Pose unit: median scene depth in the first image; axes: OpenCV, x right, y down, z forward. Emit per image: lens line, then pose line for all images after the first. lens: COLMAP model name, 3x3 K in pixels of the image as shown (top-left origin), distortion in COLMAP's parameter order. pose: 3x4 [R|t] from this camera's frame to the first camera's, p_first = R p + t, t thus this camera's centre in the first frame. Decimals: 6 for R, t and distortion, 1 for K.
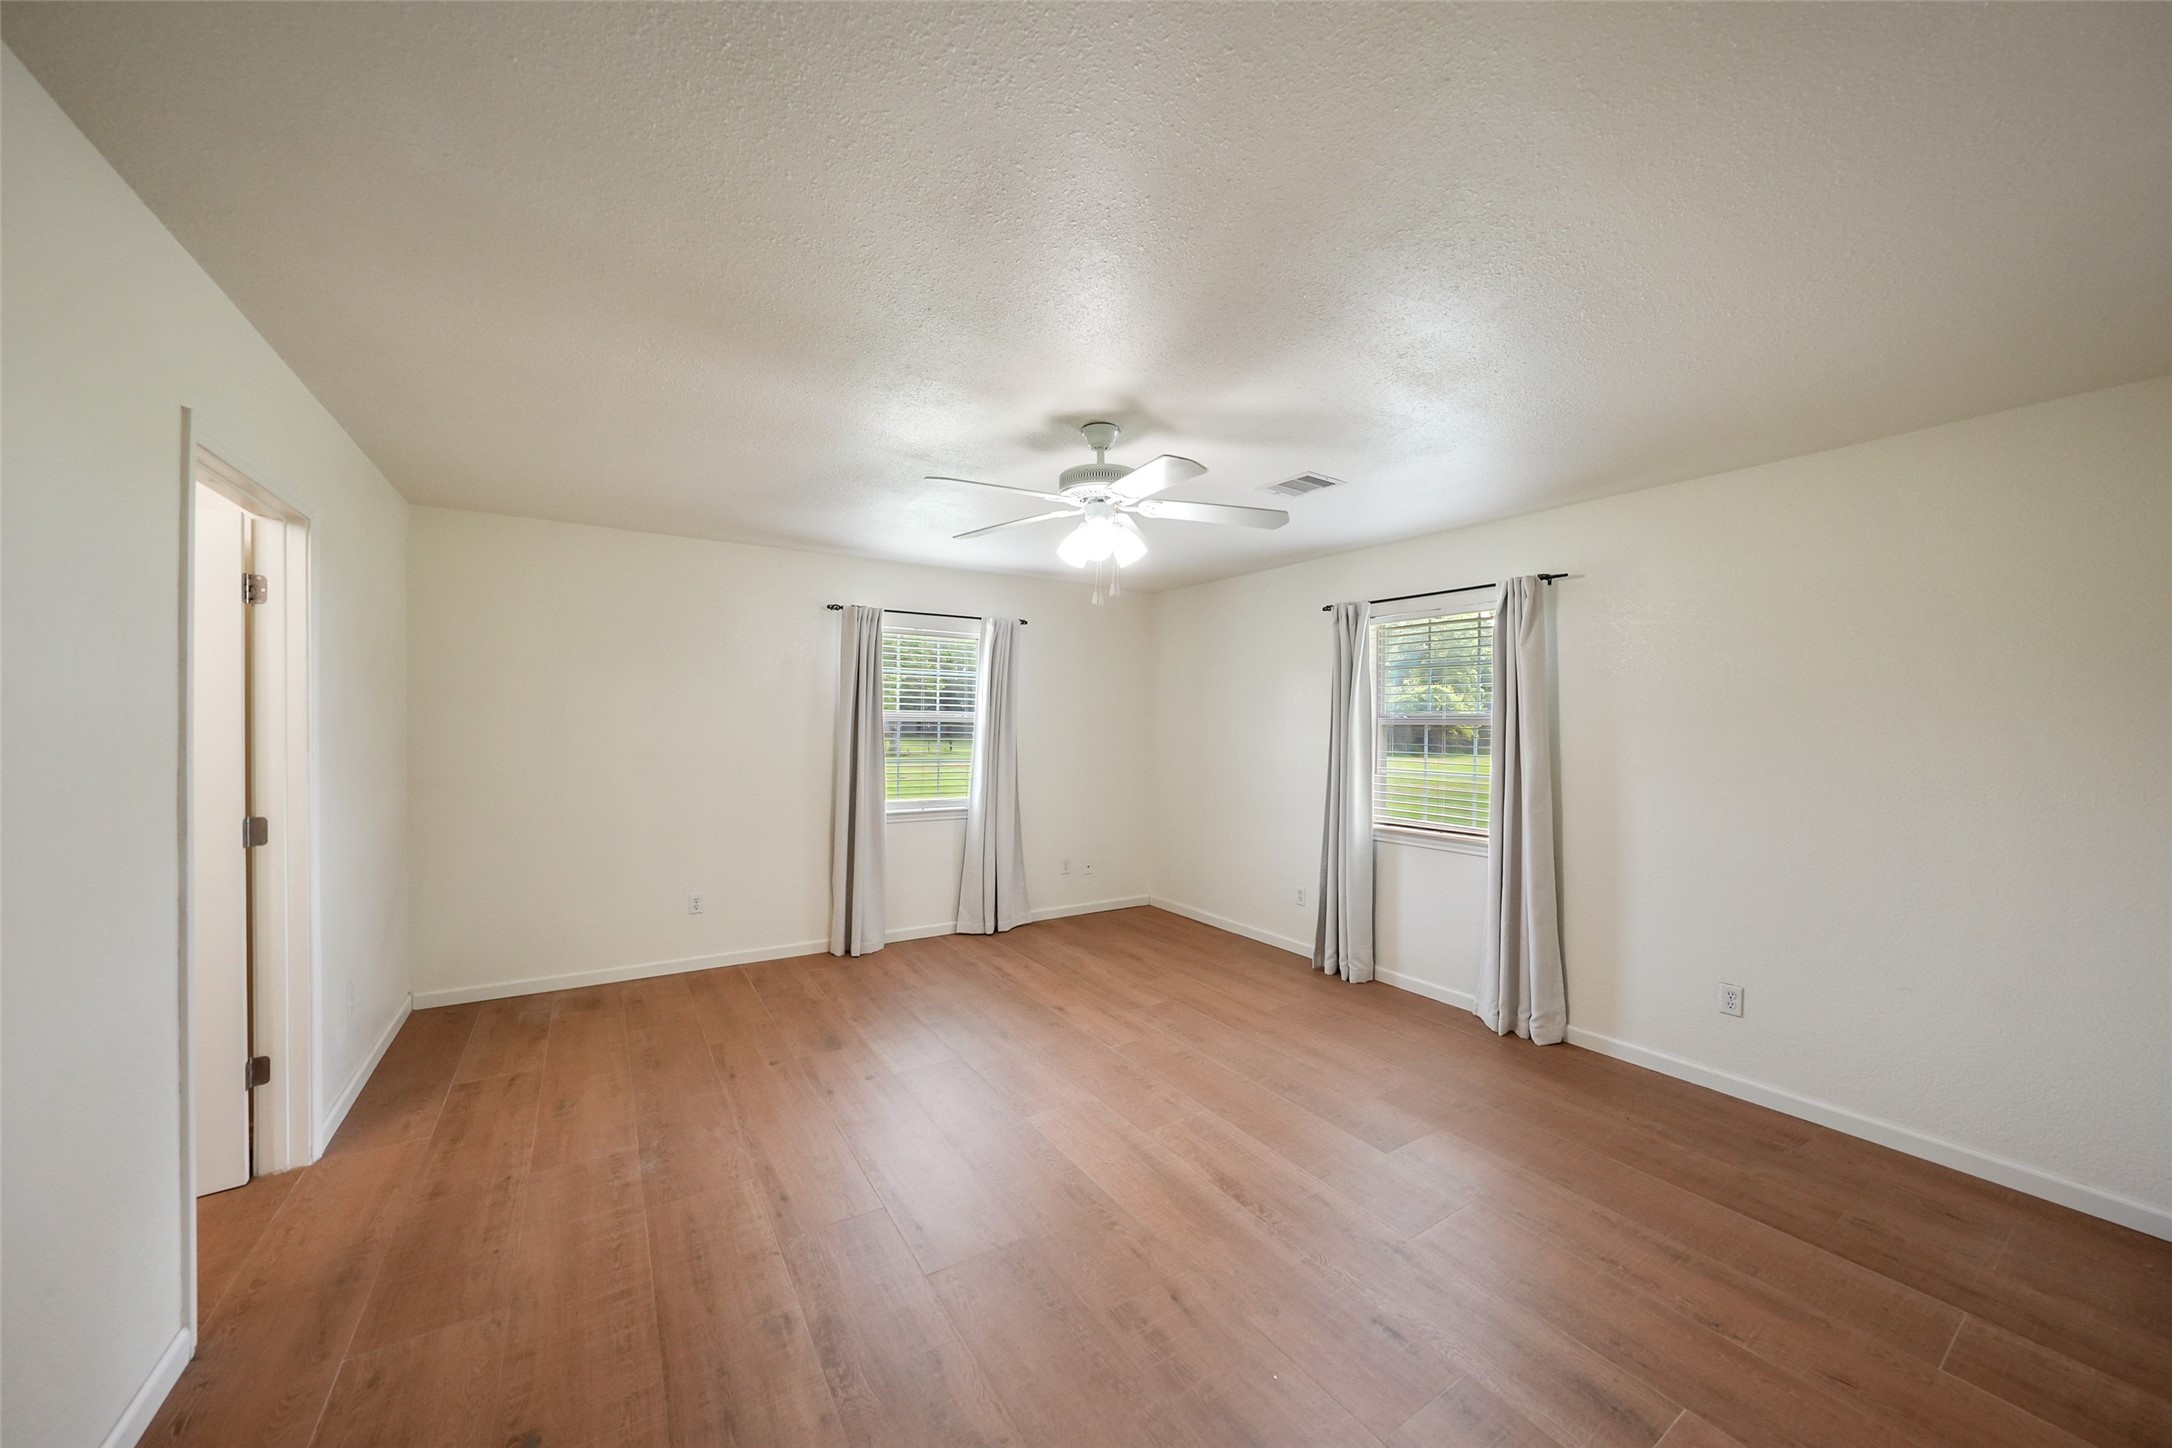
lens RADIAL K [[759.9, 0, 1094.6], [0, 759.9, 717.4], [0, 0, 1]] dist [-0.016287, 0.000831]
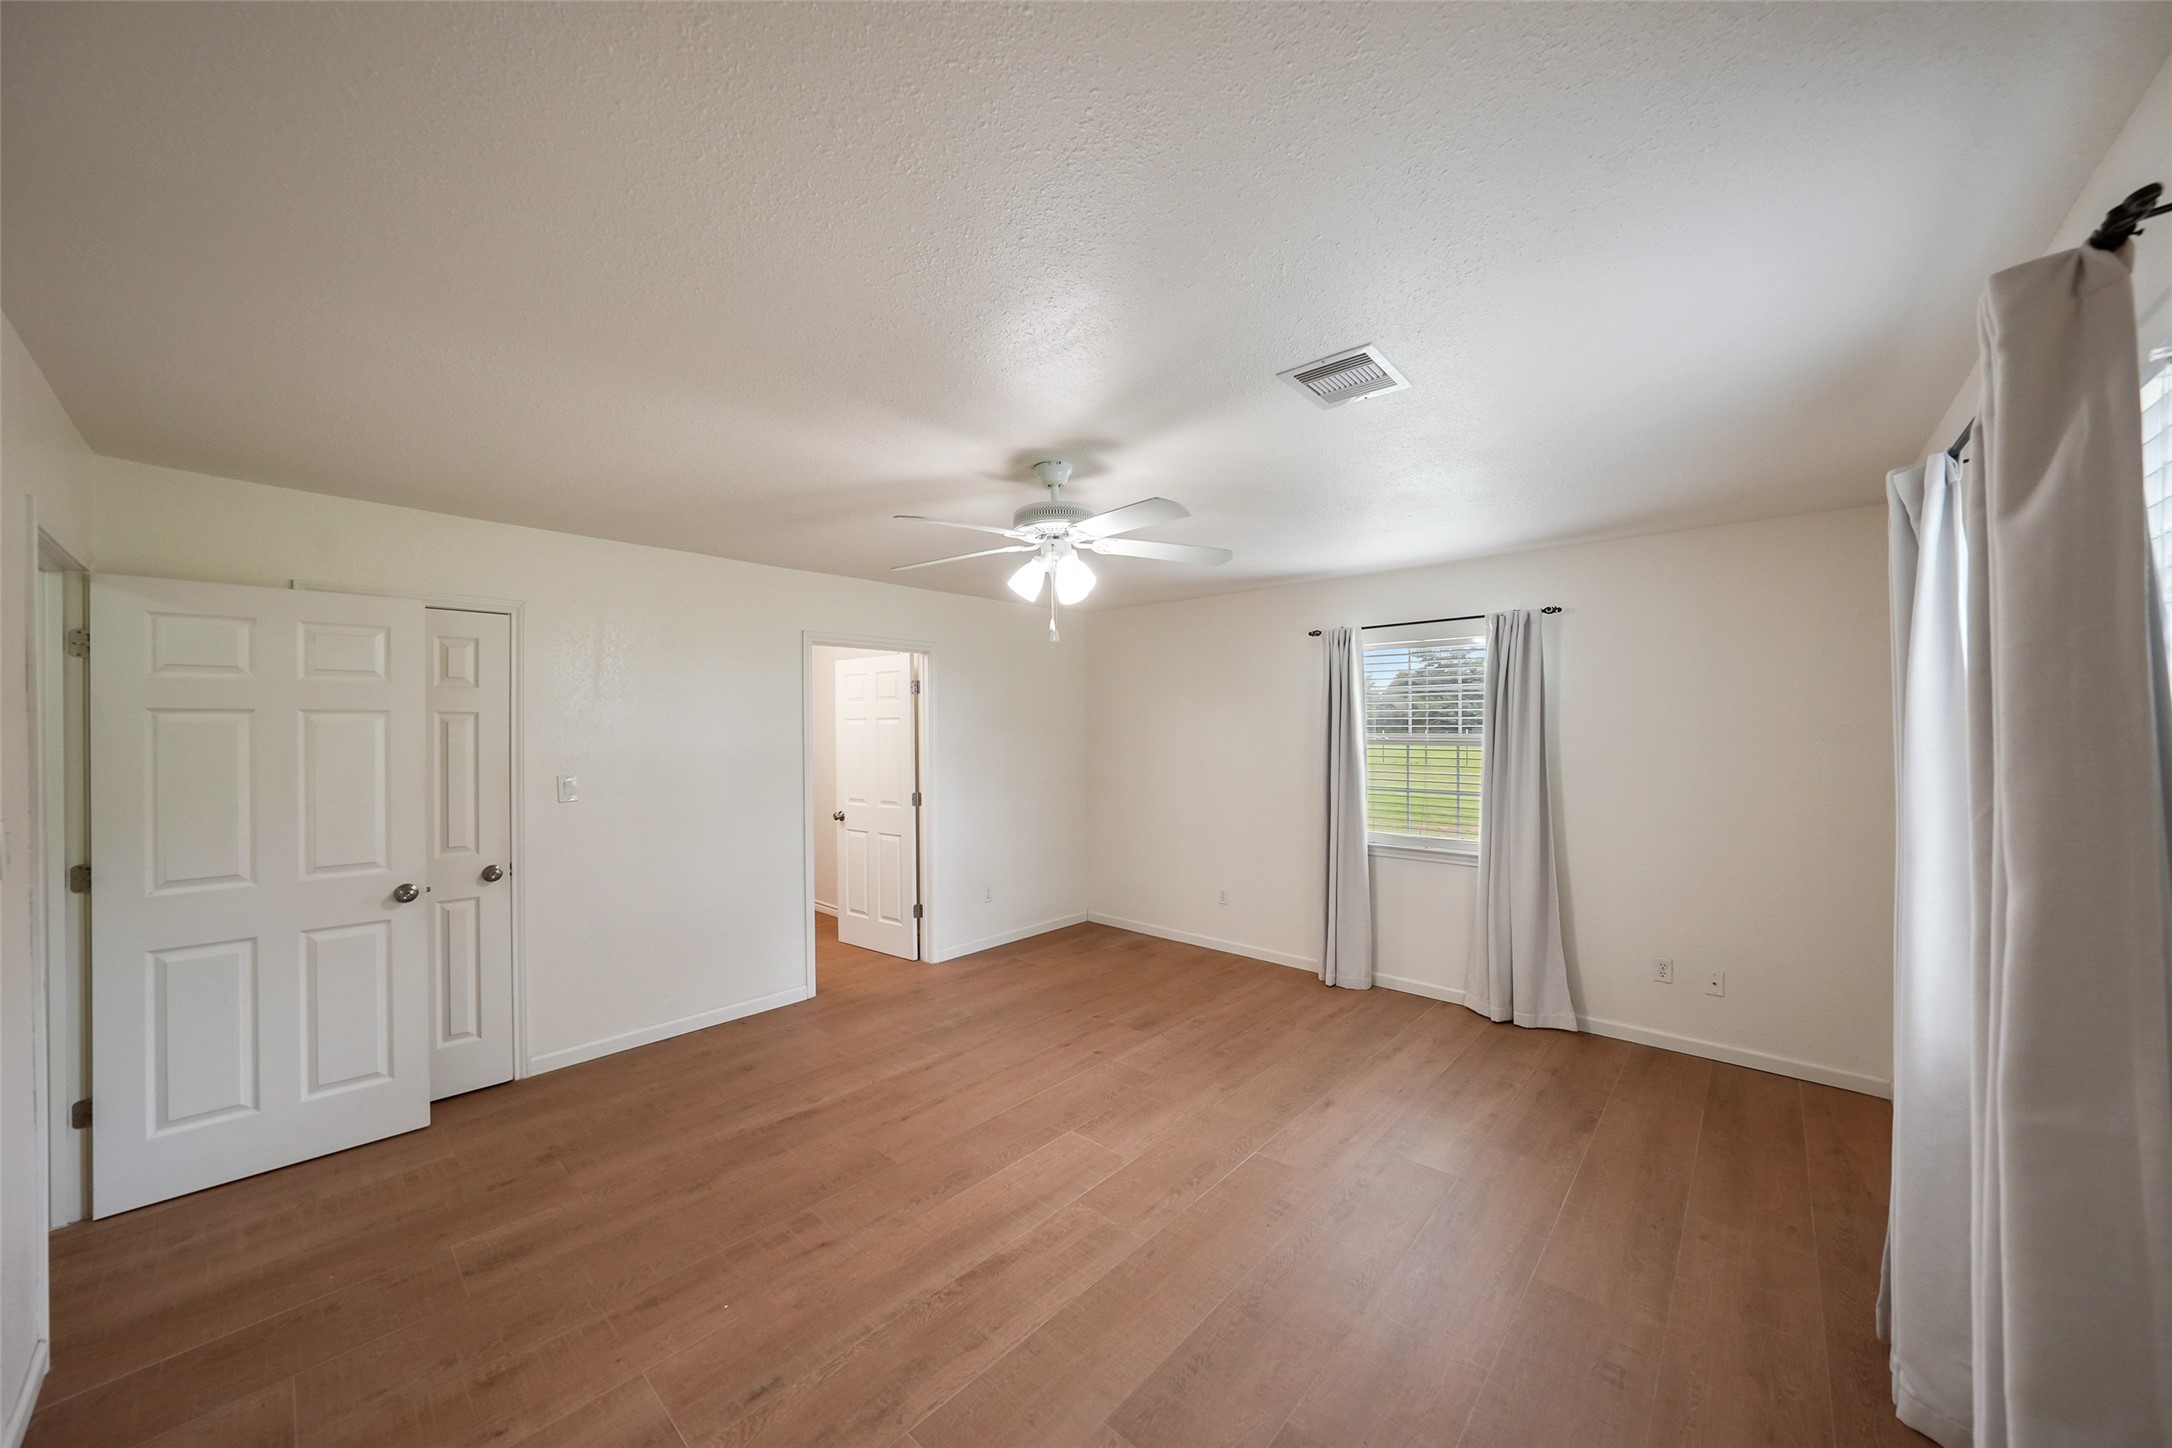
lens RADIAL K [[759.9, 0, 1088.7], [0, 759.9, 718.8], [0, 0, 1]] dist [-0.016287, 0.000831]
pose [[0.264302, -0.022857, -0.964169, 0.697188], [0.011898, 0.999720, -0.020438, -0.018169], [0.964366, -0.006069, 0.264500, 0.549193]]
